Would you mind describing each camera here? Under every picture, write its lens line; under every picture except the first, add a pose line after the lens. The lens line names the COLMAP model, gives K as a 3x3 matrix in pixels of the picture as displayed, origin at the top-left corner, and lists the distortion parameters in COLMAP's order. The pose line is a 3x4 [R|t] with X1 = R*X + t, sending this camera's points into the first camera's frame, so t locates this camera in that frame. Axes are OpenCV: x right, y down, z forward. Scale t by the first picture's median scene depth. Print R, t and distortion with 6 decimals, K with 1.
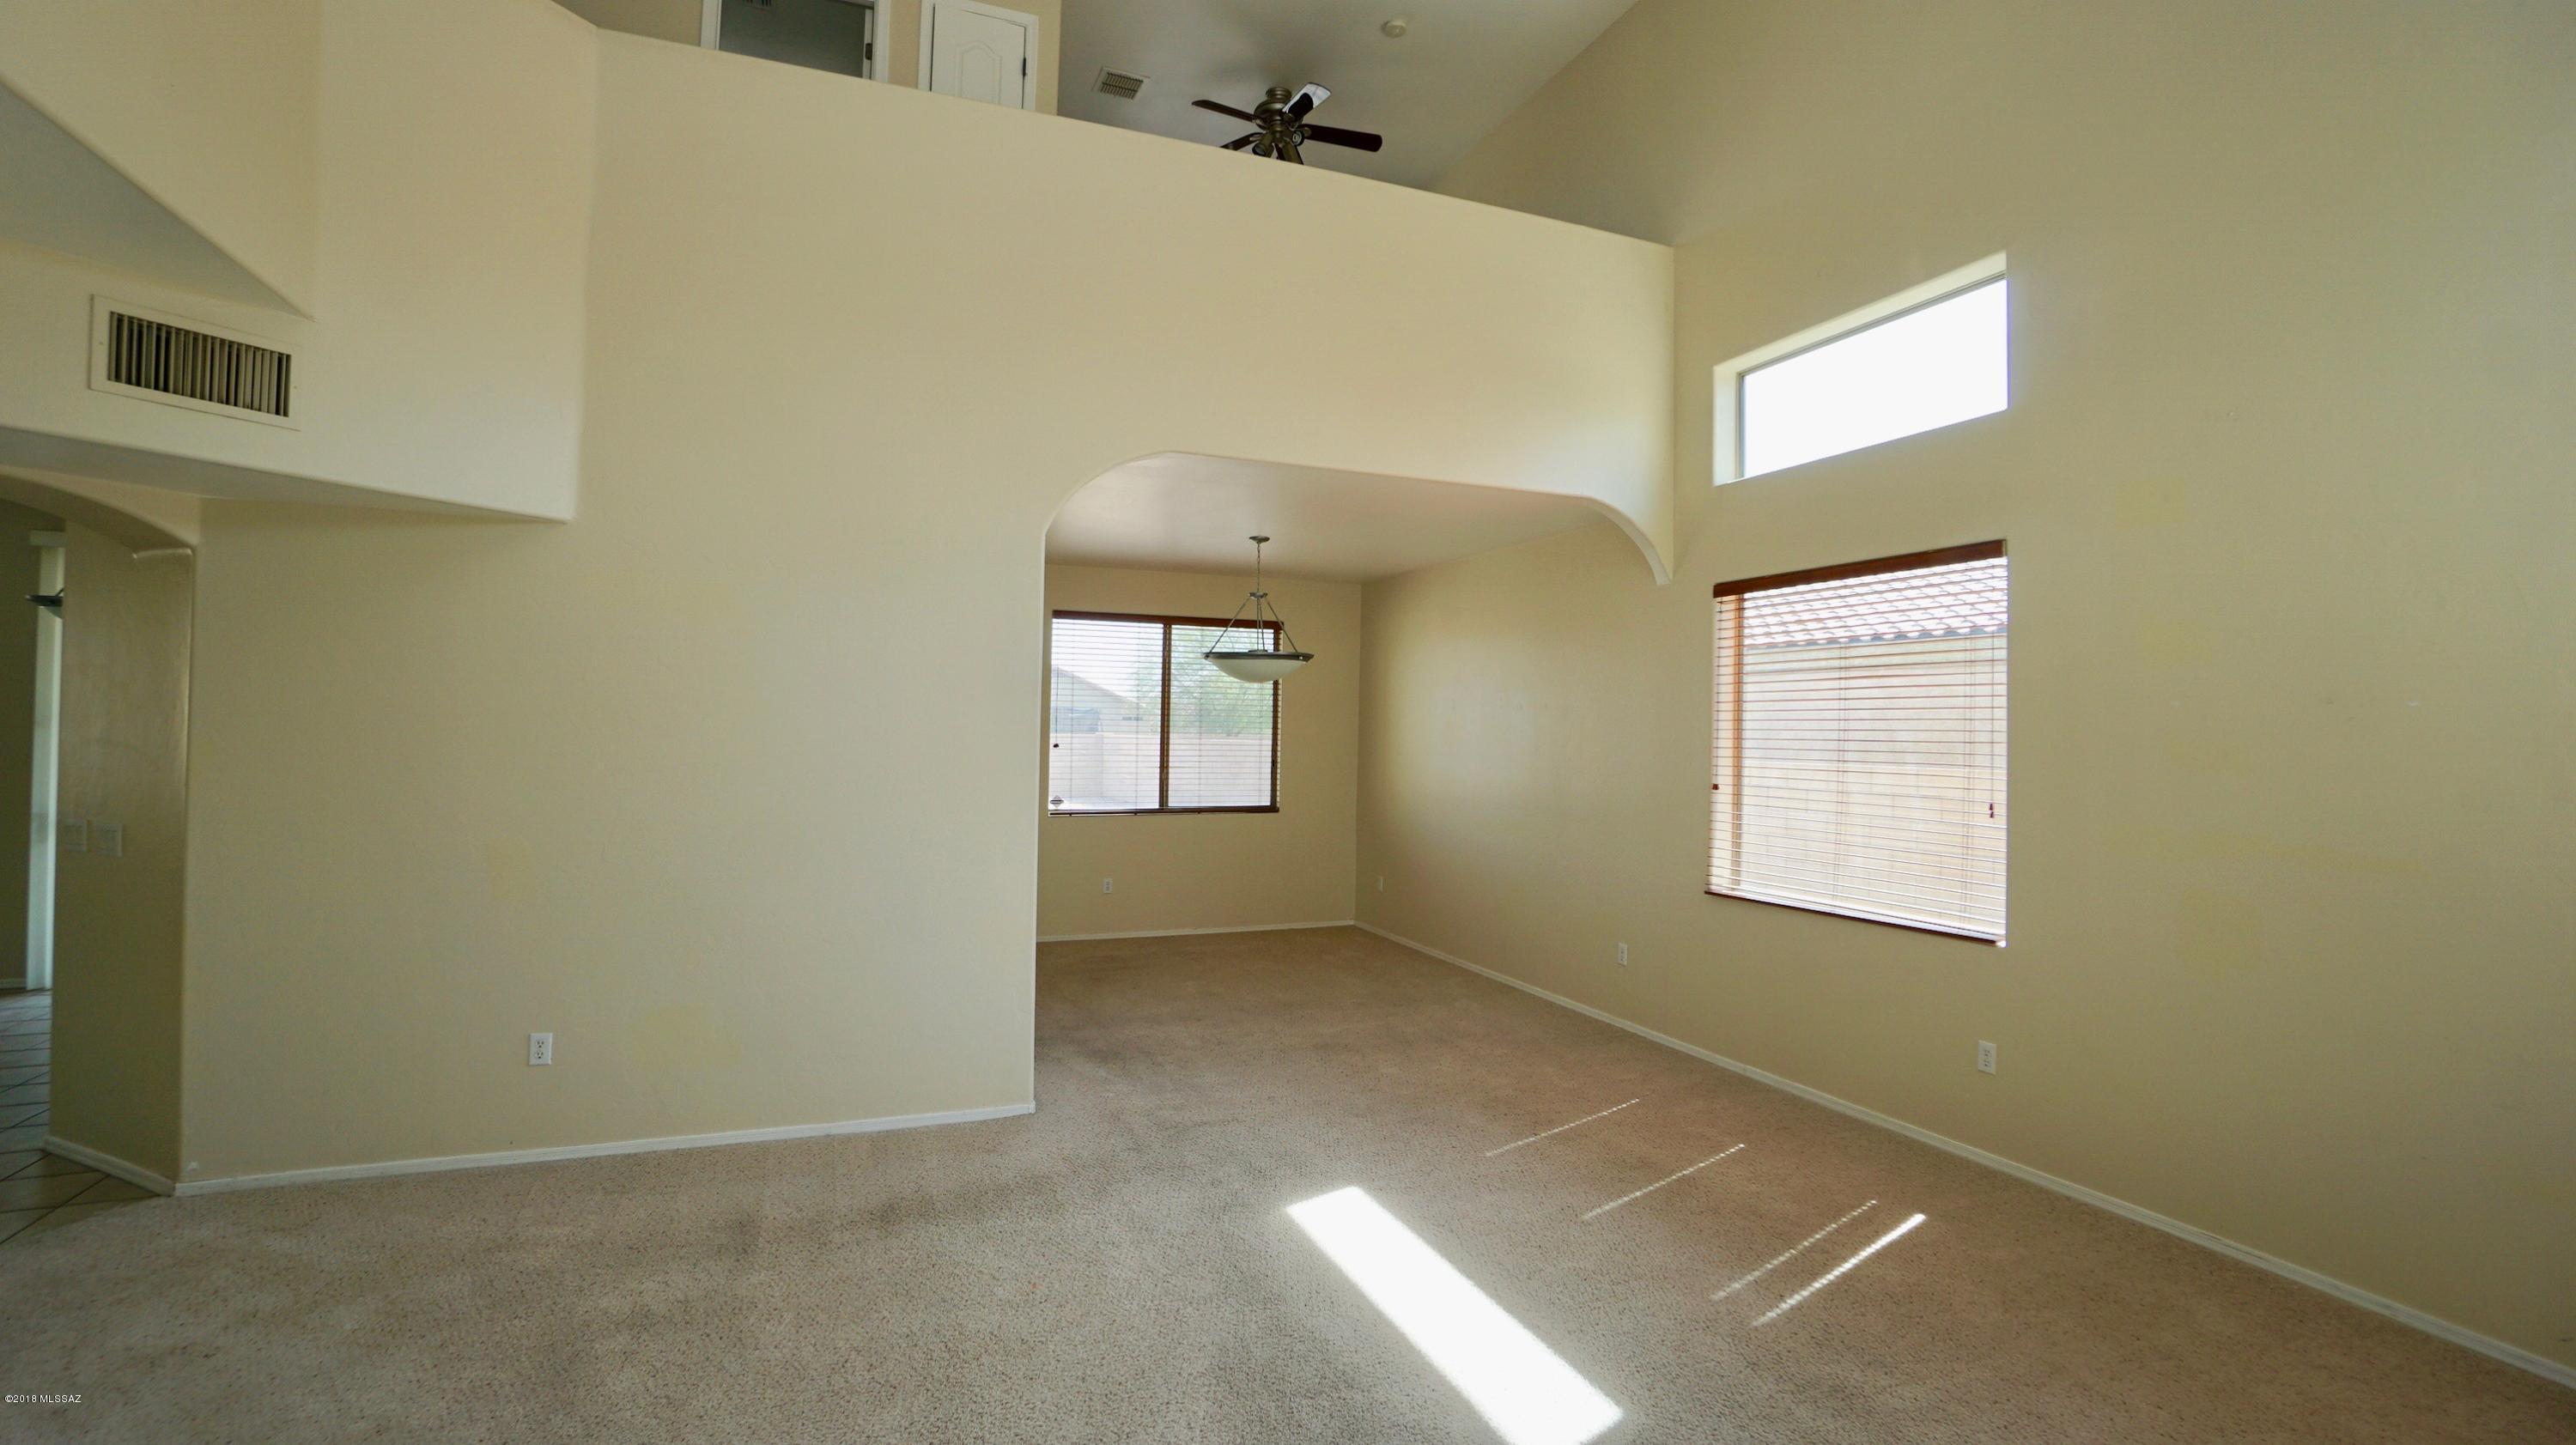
lens RADIAL K [[1188.4, 0, 1256.1], [0, 1188.4, 708.7], [0, 0, 1]] dist [-0.000941, -0.000047]
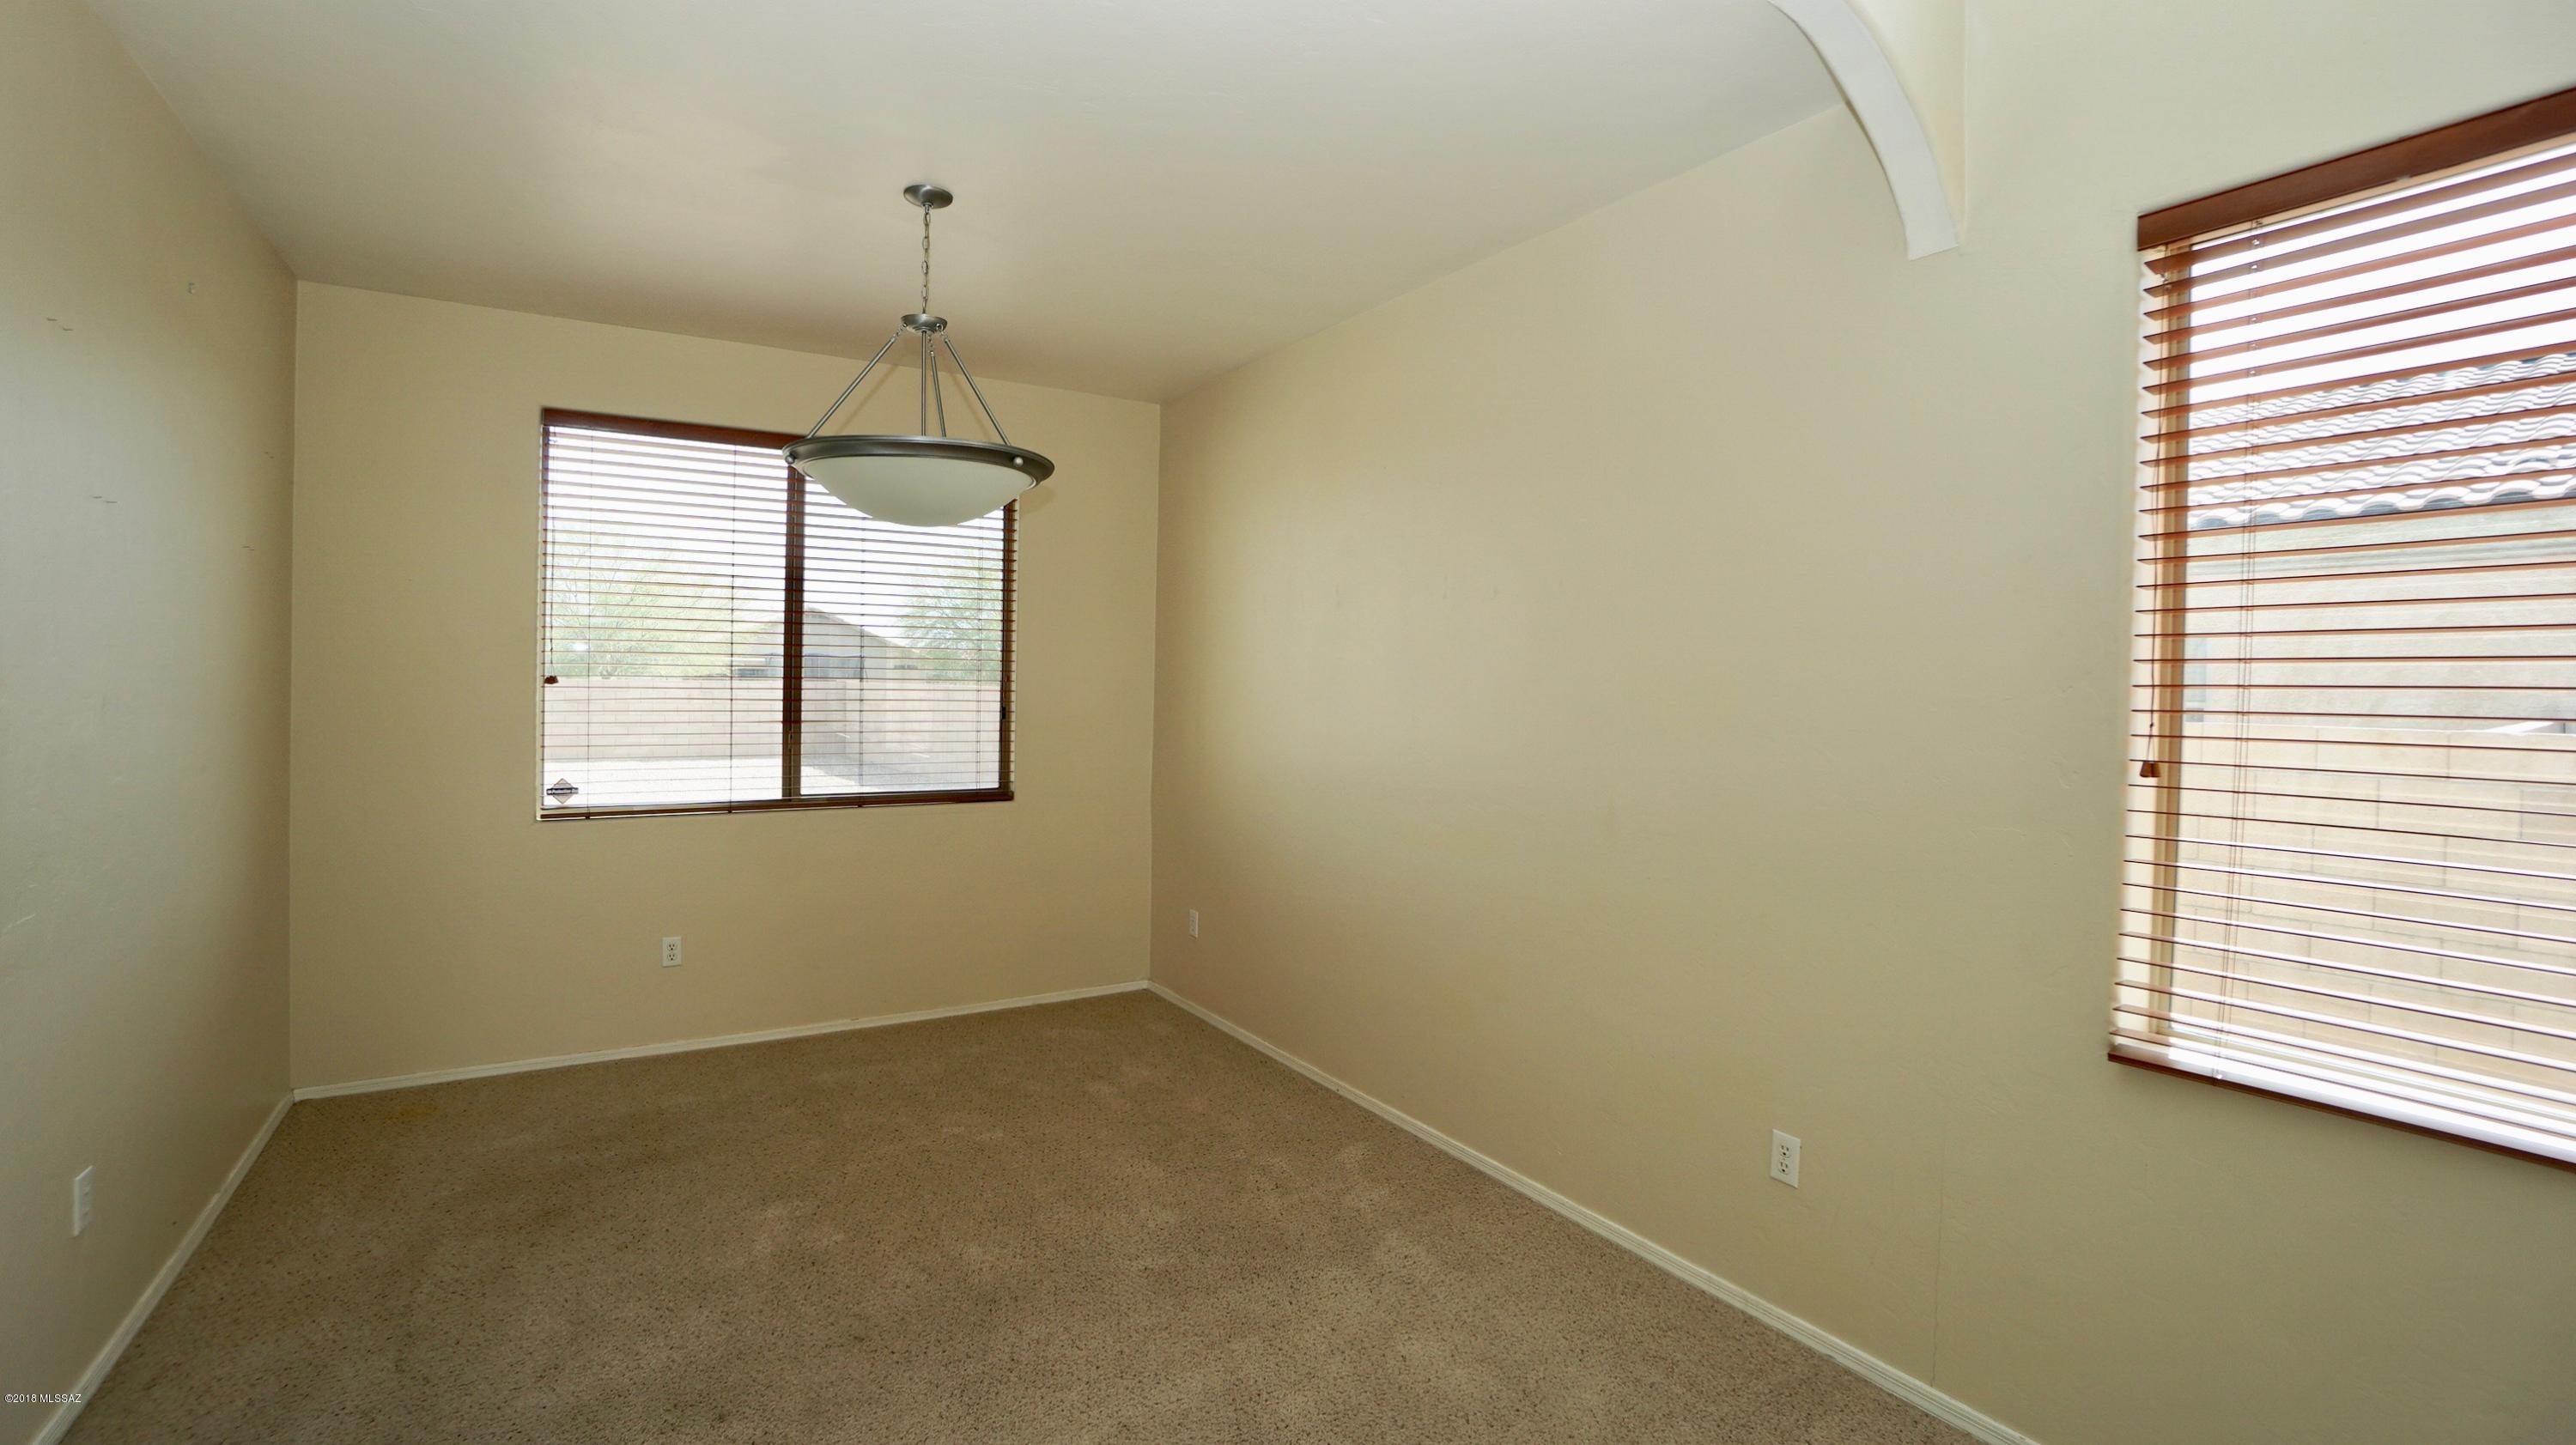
lens RADIAL K [[1188.4, 0, 1256.1], [0, 1188.4, 708.7], [0, 0, 1]] dist [-0.000941, -0.000047]
pose [[0.985116, -0.005999, 0.171785, 0.037346], [-0.001319, 0.999097, 0.042455, 0.021055], [-0.171884, -0.042050, 0.984219, 0.448321]]
